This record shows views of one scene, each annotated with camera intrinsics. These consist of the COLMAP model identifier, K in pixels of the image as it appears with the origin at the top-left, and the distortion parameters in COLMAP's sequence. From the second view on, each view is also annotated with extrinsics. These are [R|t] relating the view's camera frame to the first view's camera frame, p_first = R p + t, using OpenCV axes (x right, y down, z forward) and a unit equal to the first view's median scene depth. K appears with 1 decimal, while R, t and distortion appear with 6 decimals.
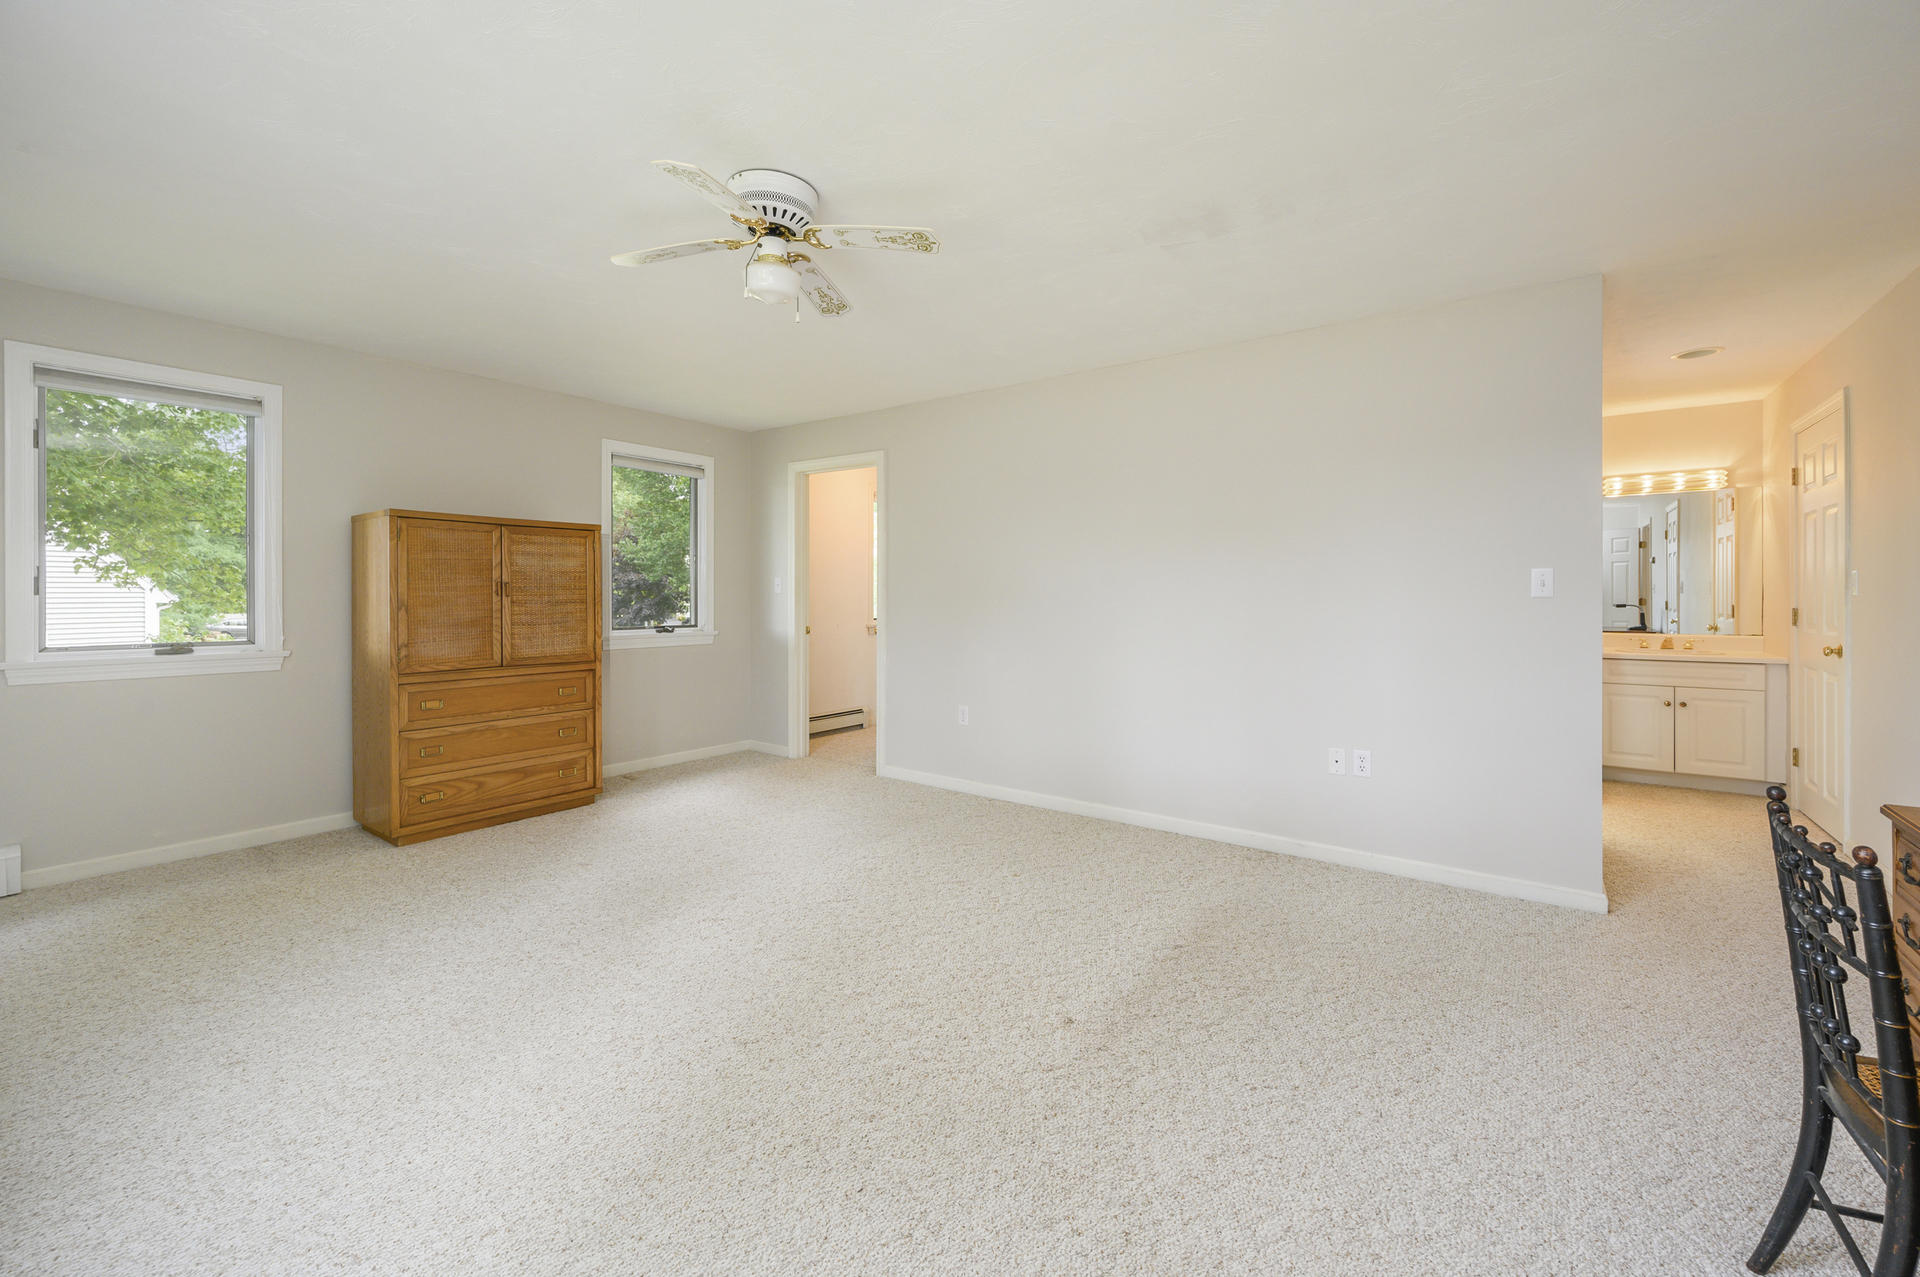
lens RADIAL K [[805.9, 0, 963.0], [0, 805.9, 606.5], [0, 0, 1]] dist [-0.001112, -0.000167]
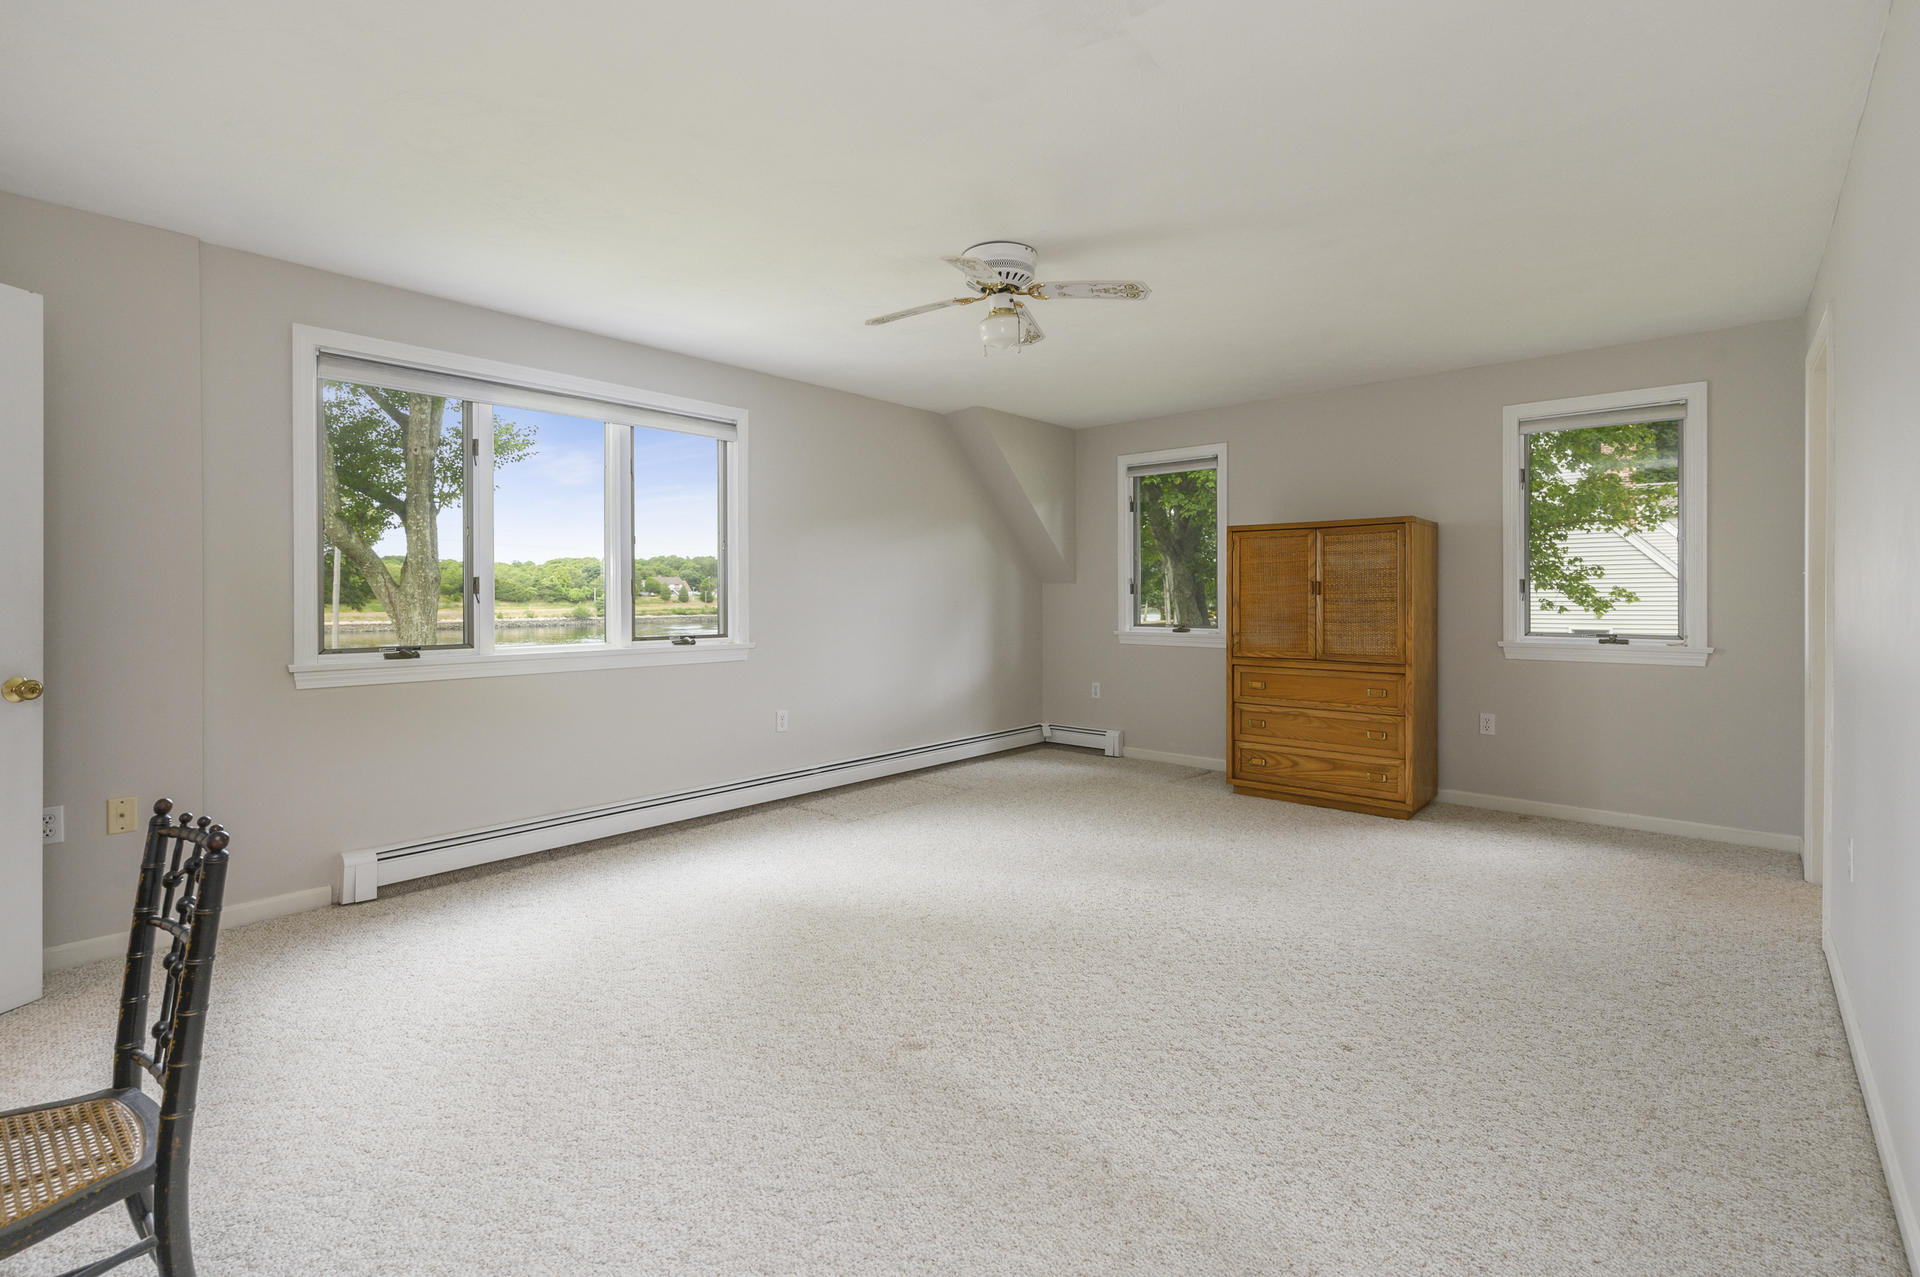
lens RADIAL K [[864.1, 0, 940.3], [0, 864.1, 602.7], [0, 0, 1]] dist [-0.001205, -0.000058]
pose [[-0.127748, 0.007046, -0.991782, 0.654315], [-0.012470, 0.999884, 0.008710, -0.005720], [0.991728, 0.013480, -0.127645, 0.670275]]
